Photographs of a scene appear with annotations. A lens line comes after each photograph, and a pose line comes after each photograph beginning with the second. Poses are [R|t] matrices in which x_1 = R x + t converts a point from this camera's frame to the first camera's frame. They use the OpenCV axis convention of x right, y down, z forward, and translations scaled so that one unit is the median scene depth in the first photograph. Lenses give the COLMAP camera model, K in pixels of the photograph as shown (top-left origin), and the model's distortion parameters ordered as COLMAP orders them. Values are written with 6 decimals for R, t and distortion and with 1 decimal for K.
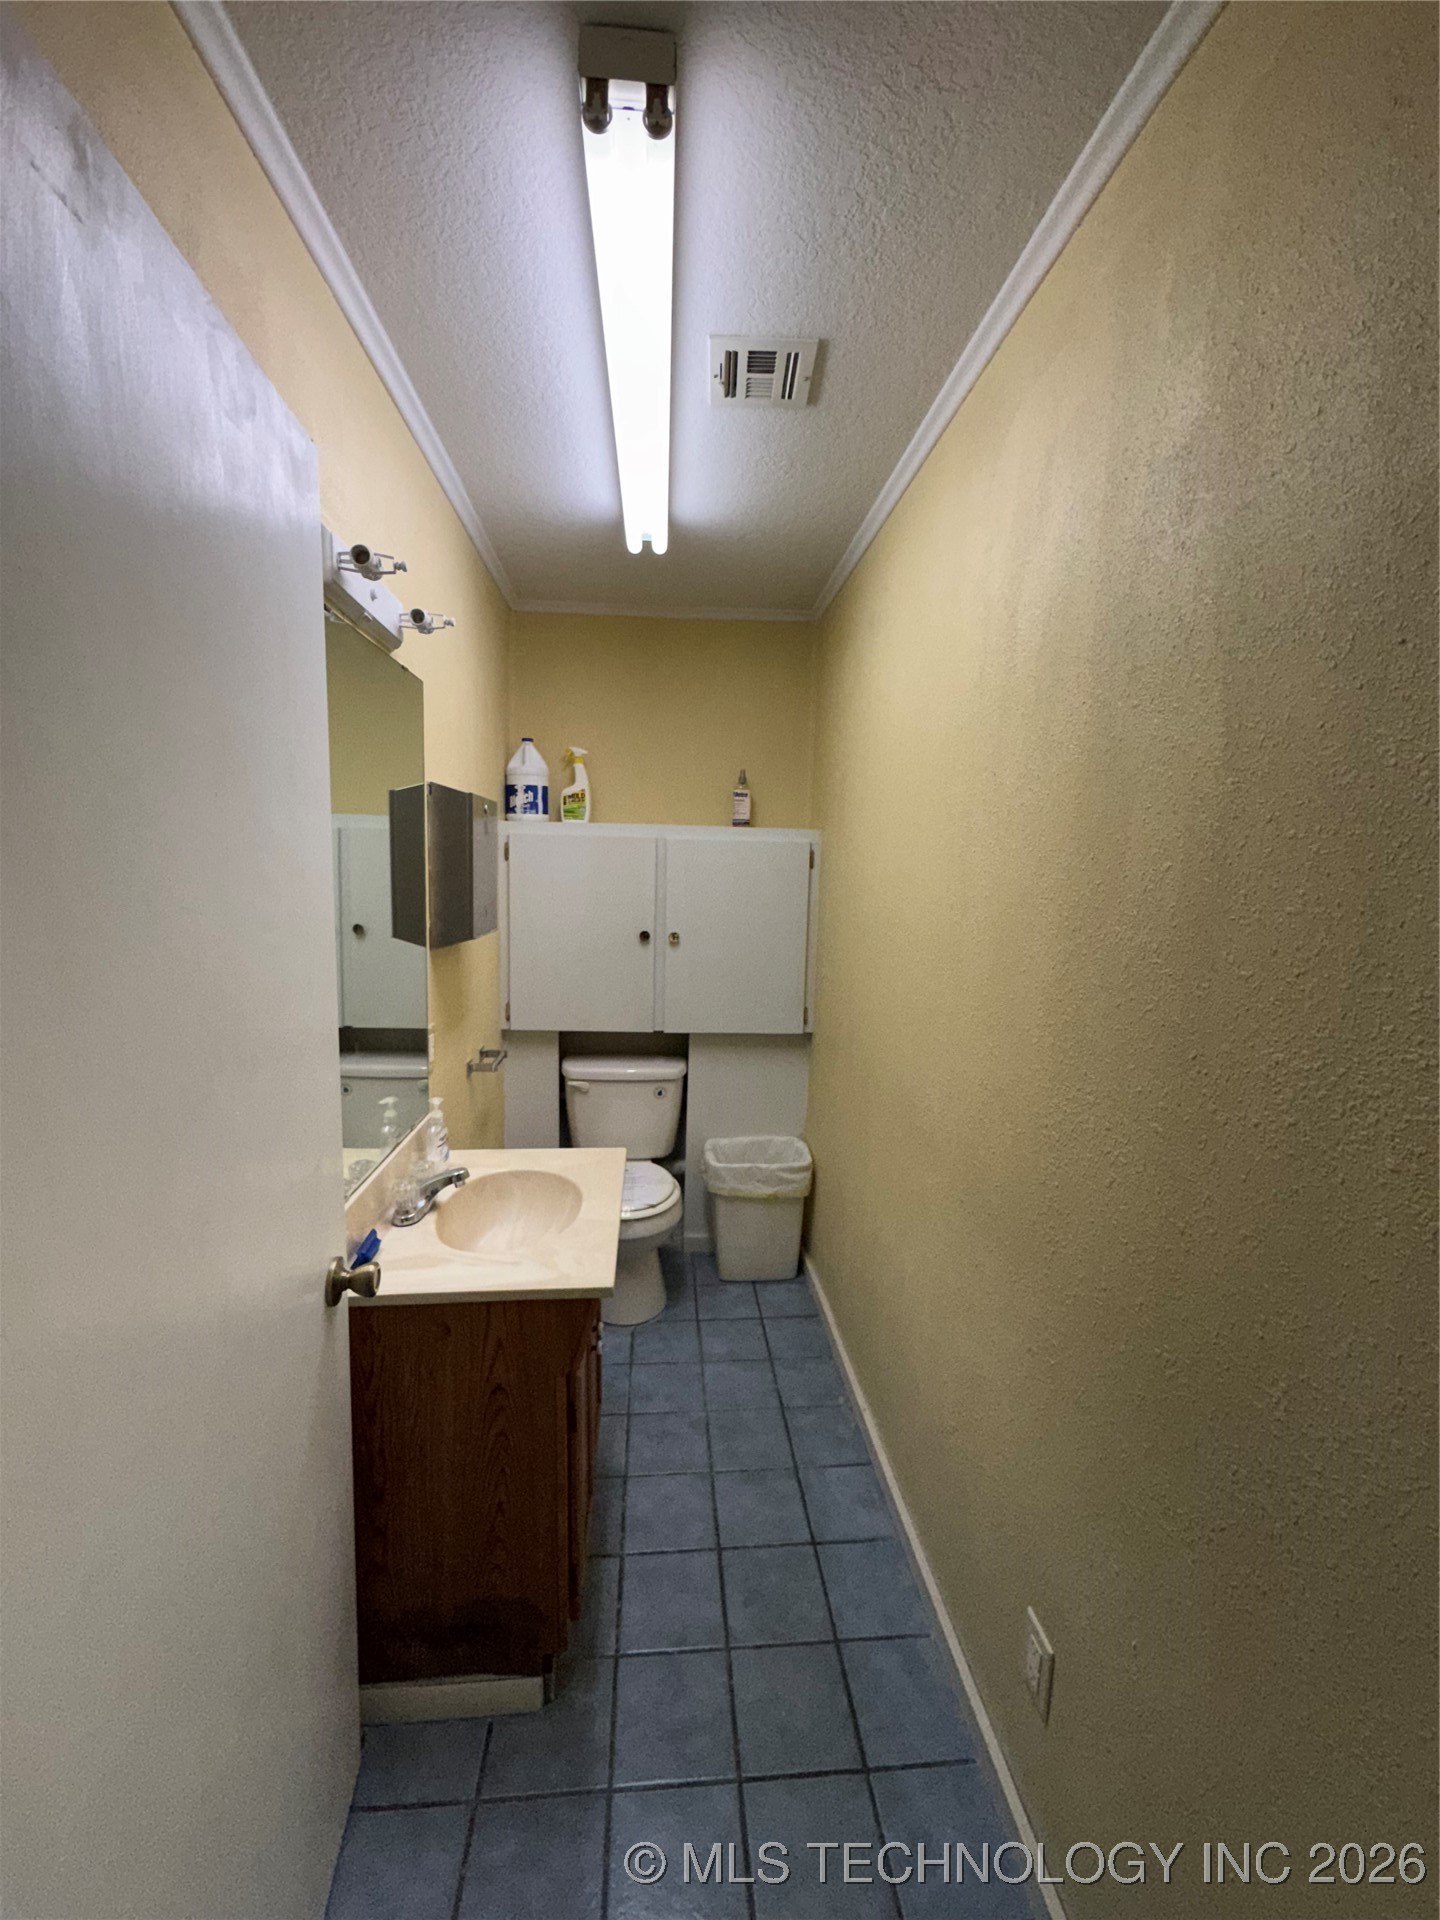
lens RADIAL K [[768.1, 0, 720.0], [0, 768.1, 960.0], [0, 0, 1]] dist [0.001275, 0.000696]
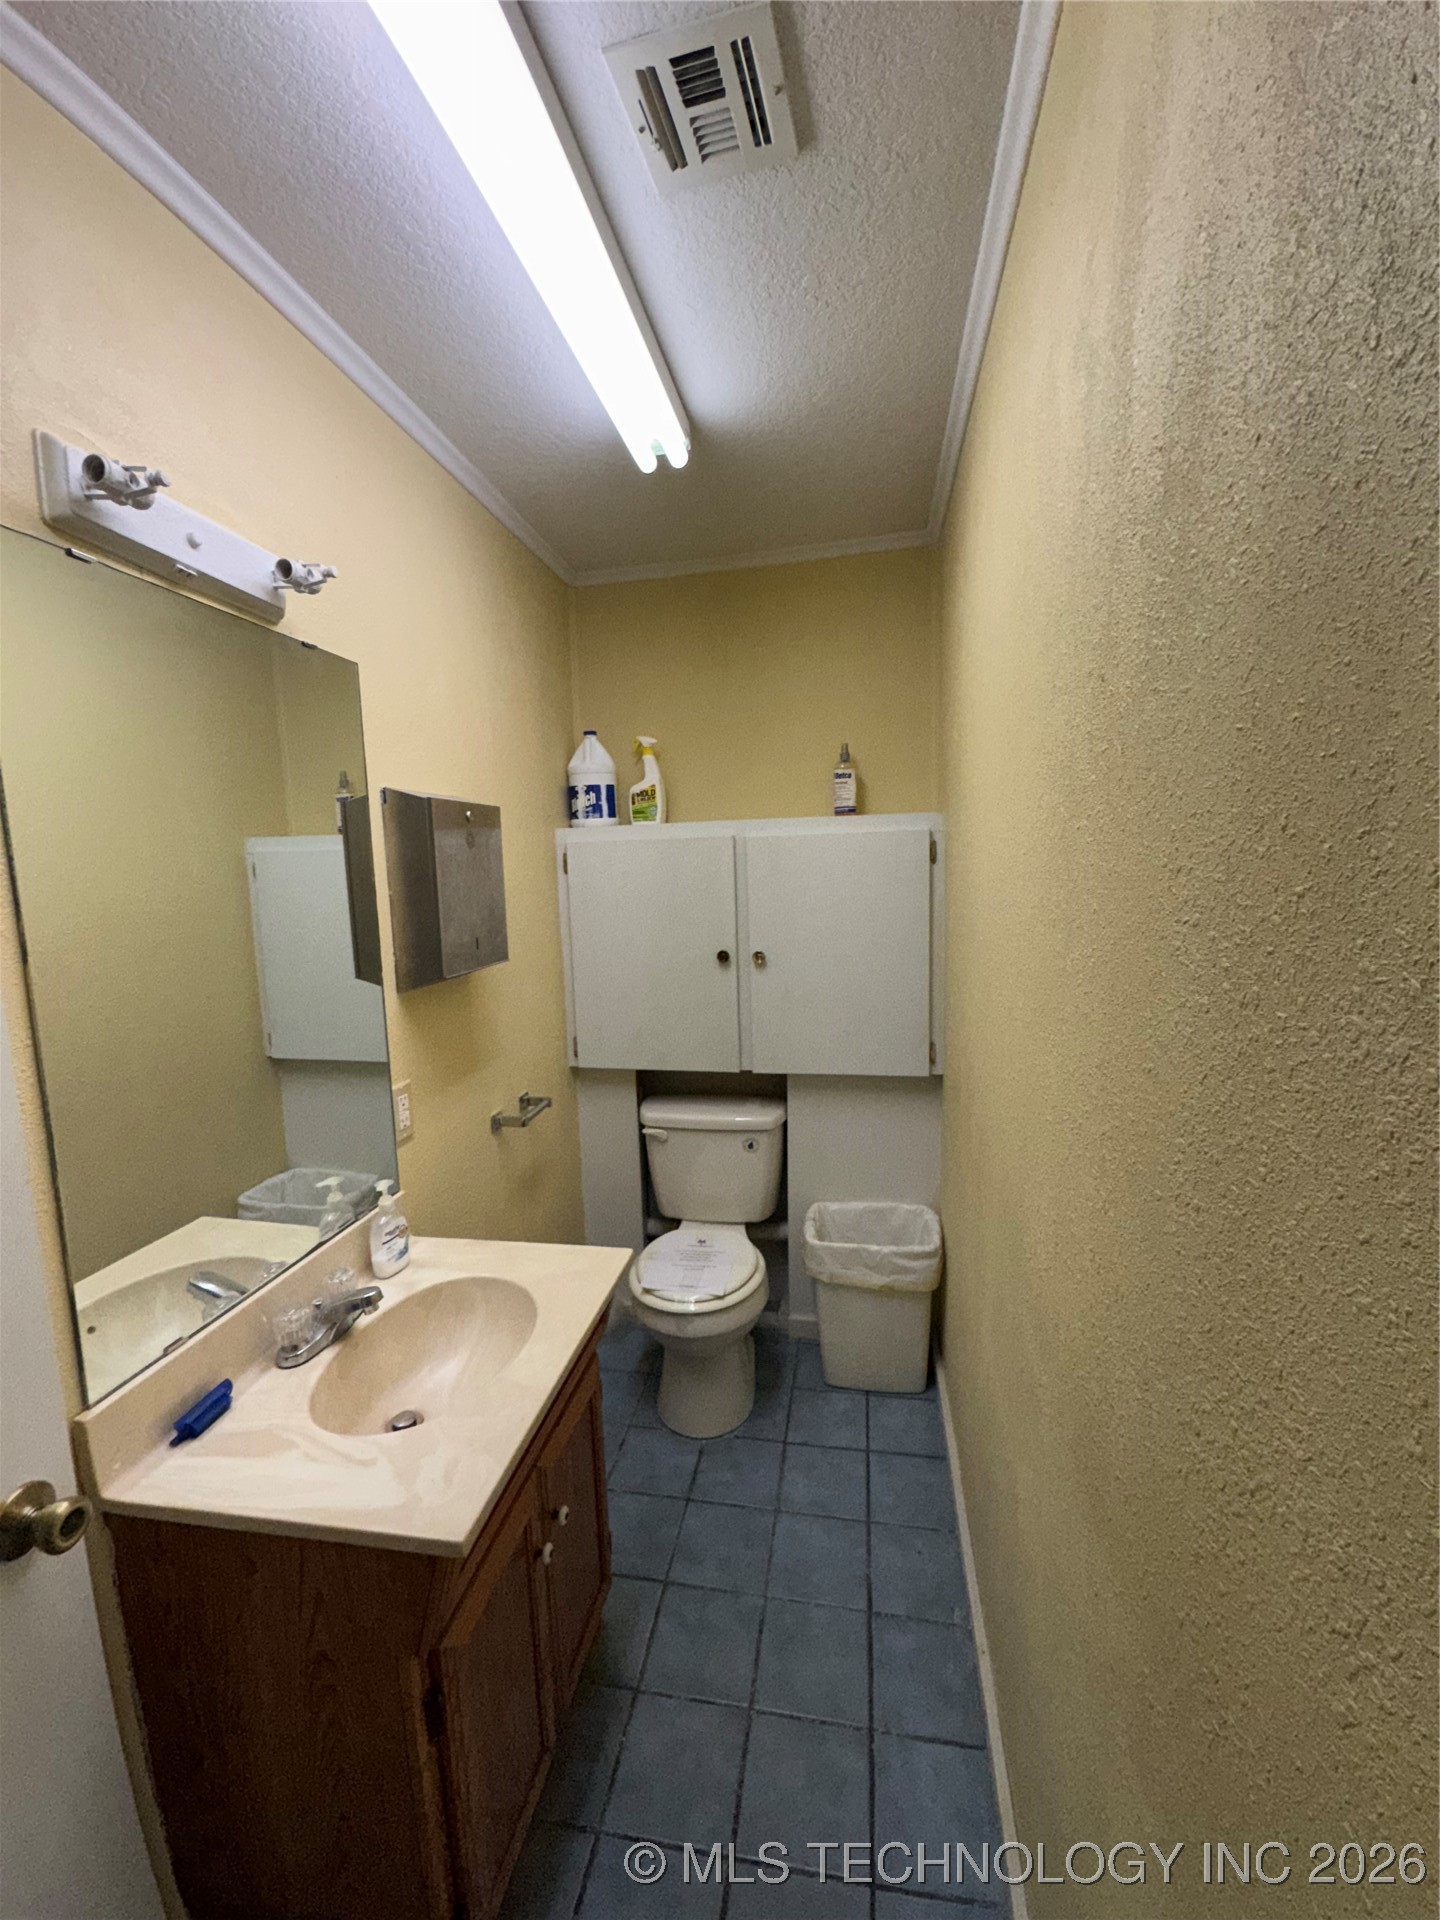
lens RADIAL K [[768.1, 0, 720.0], [0, 768.1, 960.0], [0, 0, 1]] dist [0.001275, 0.000696]
pose [[0.964281, -0.021925, -0.263973, 0.115102], [0.022401, 0.999748, -0.001207, -0.026137], [0.263933, -0.004750, 0.964529, 0.201621]]
